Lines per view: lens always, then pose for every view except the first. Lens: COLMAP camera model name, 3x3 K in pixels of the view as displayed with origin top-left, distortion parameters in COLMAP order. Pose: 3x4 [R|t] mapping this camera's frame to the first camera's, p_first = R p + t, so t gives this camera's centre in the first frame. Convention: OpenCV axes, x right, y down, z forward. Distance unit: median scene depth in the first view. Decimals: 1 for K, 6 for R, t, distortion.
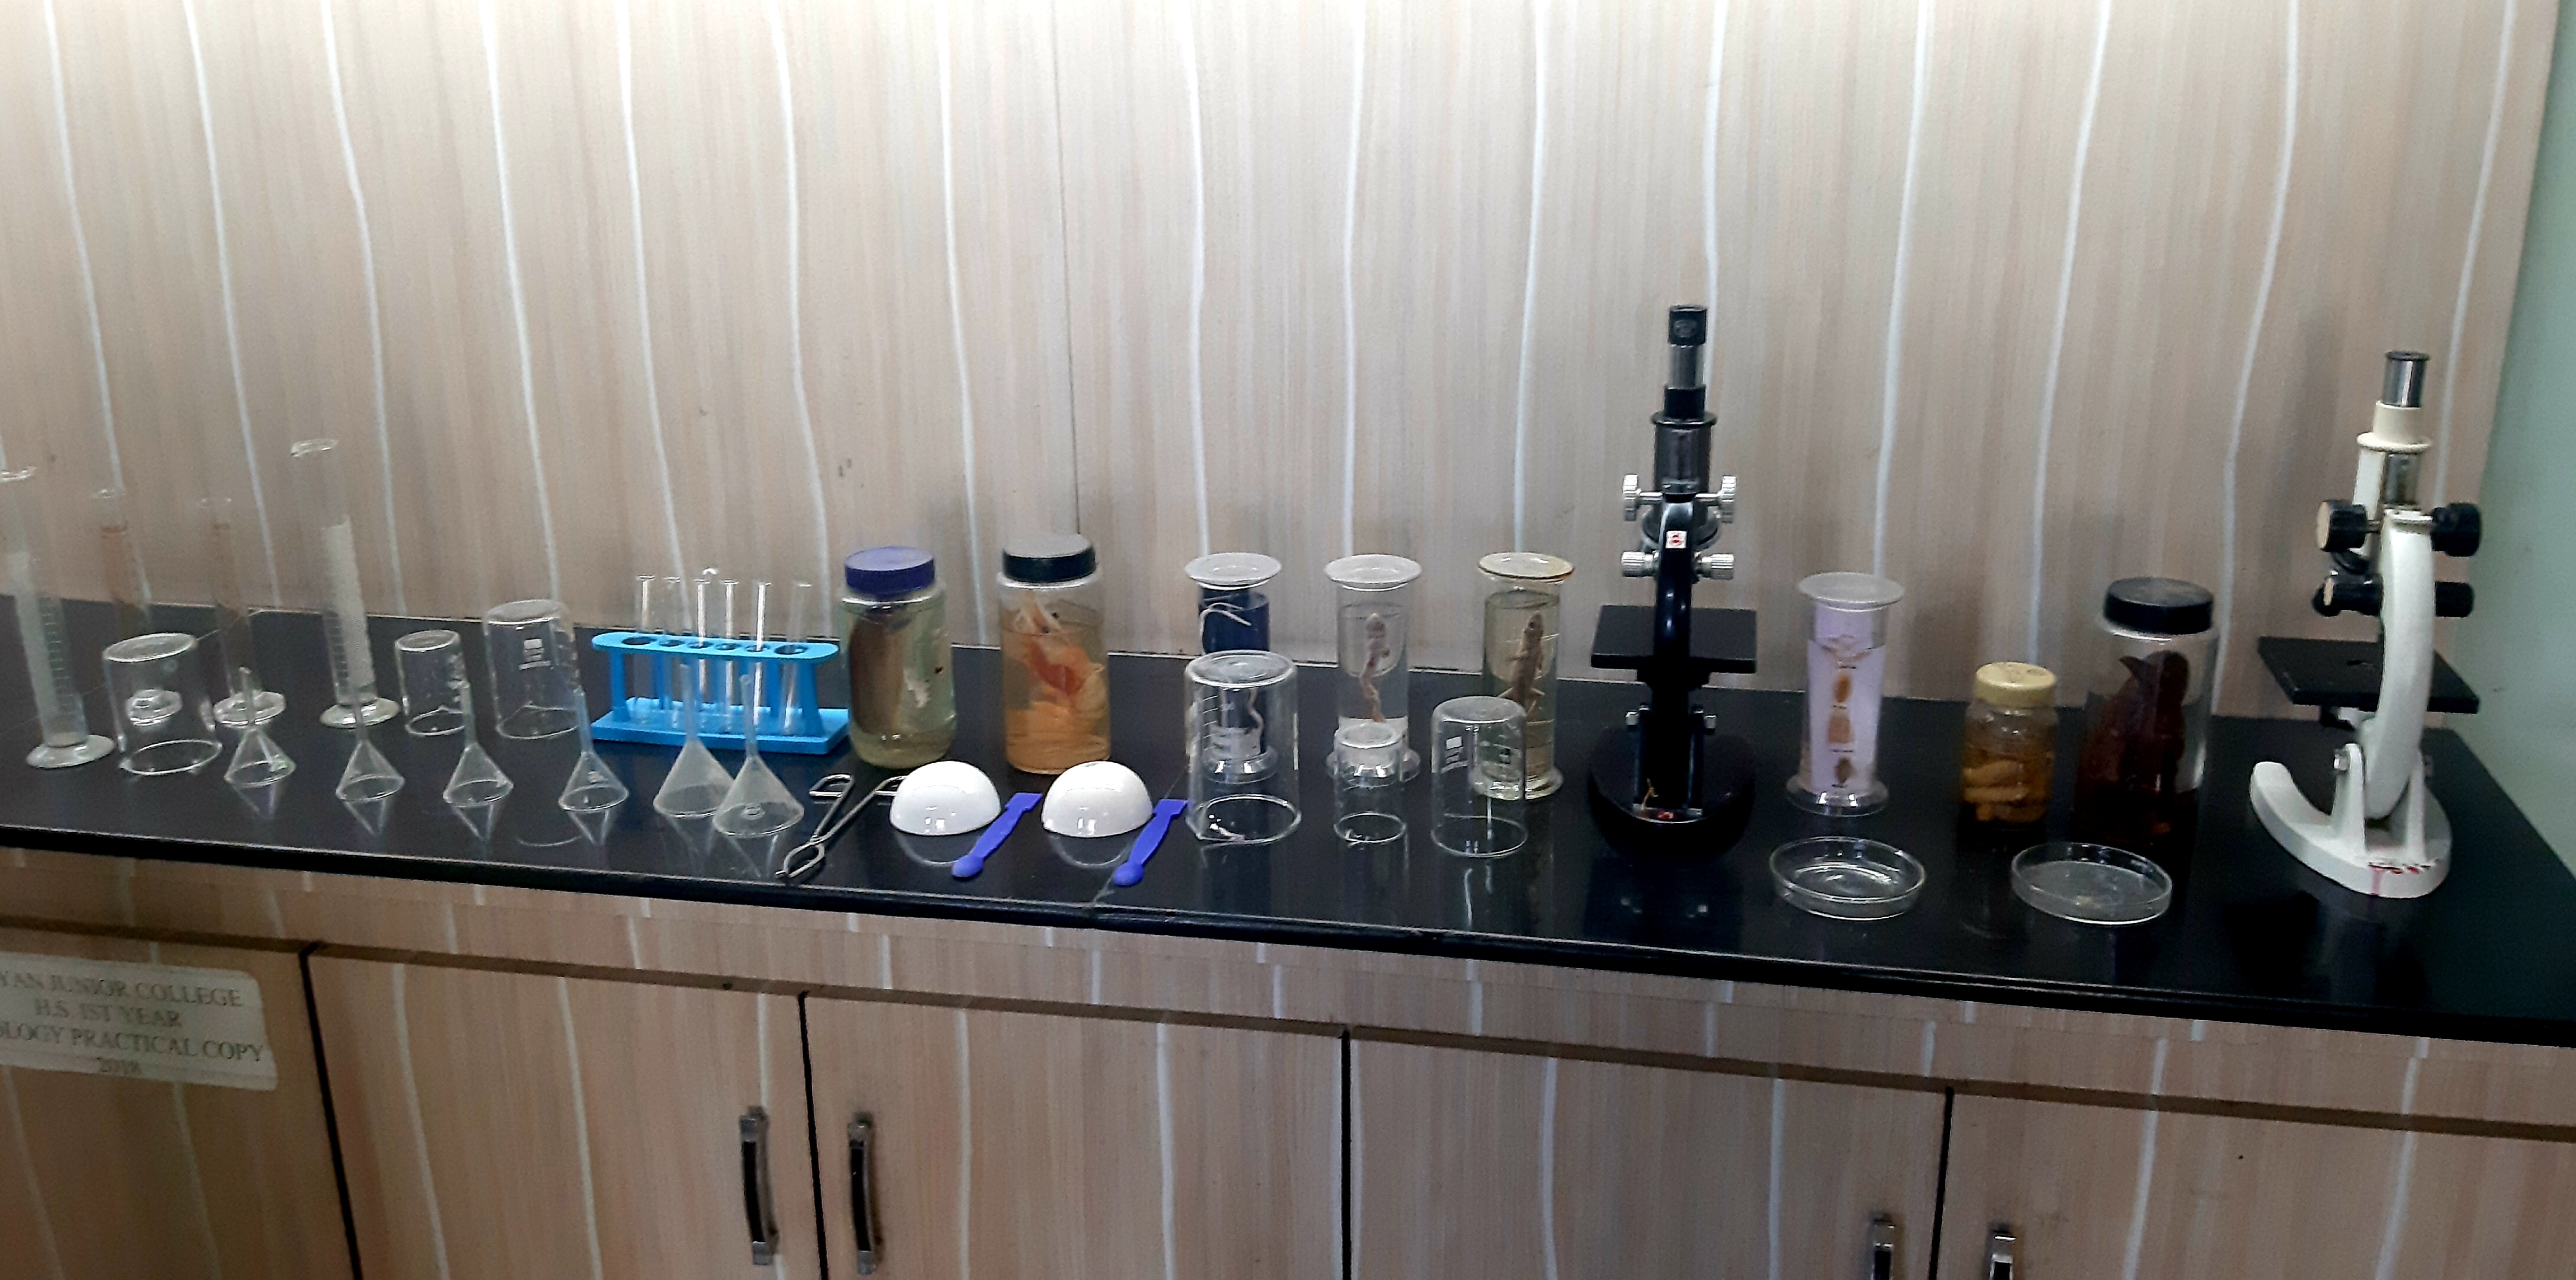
lens RADIAL K [[1983.5, 0, 1229.8], [0, 1983.5, 631.1], [0, 0, 1]] dist [0.107970, -0.170995]
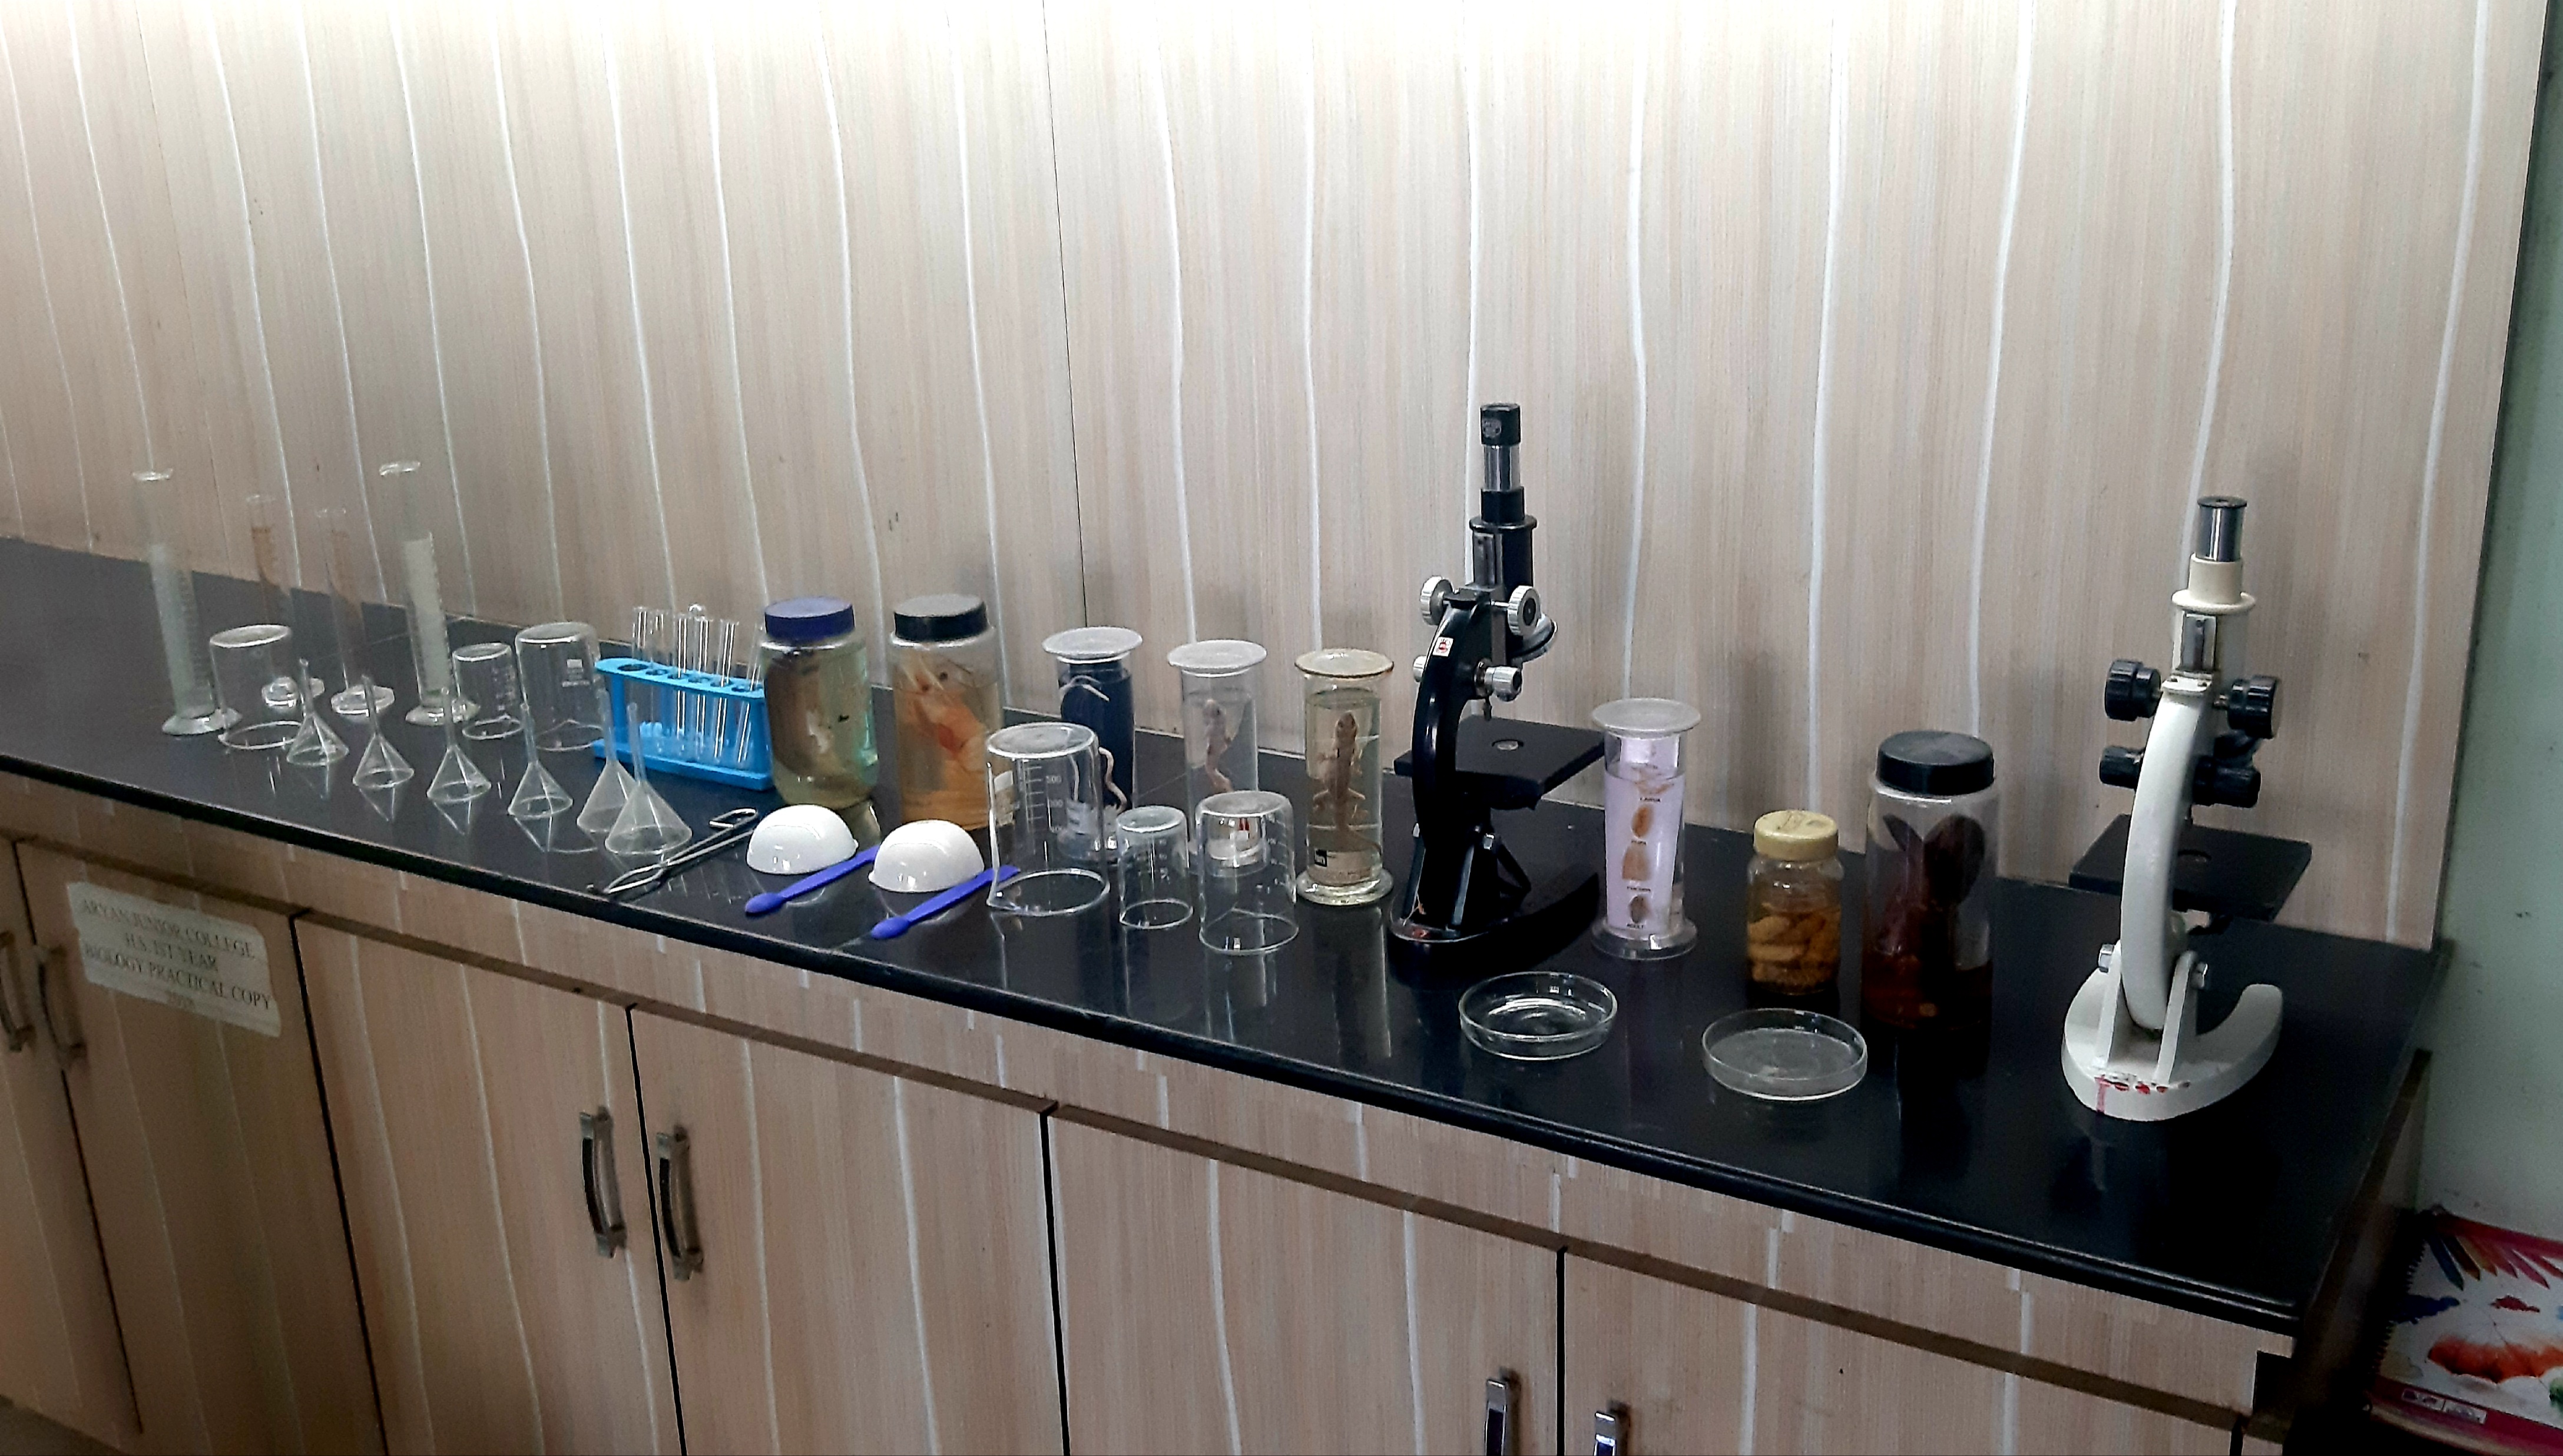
lens RADIAL K [[2105.5, 0, 1281.5], [0, 2105.5, 728.0], [0, 0, 1]] dist [0.093137, -0.136606]
pose [[0.958574, 0.094026, -0.268878, 0.374164], [-0.093525, 0.995508, 0.014703, -0.012927], [0.269052, 0.011053, 0.963062, 0.006998]]
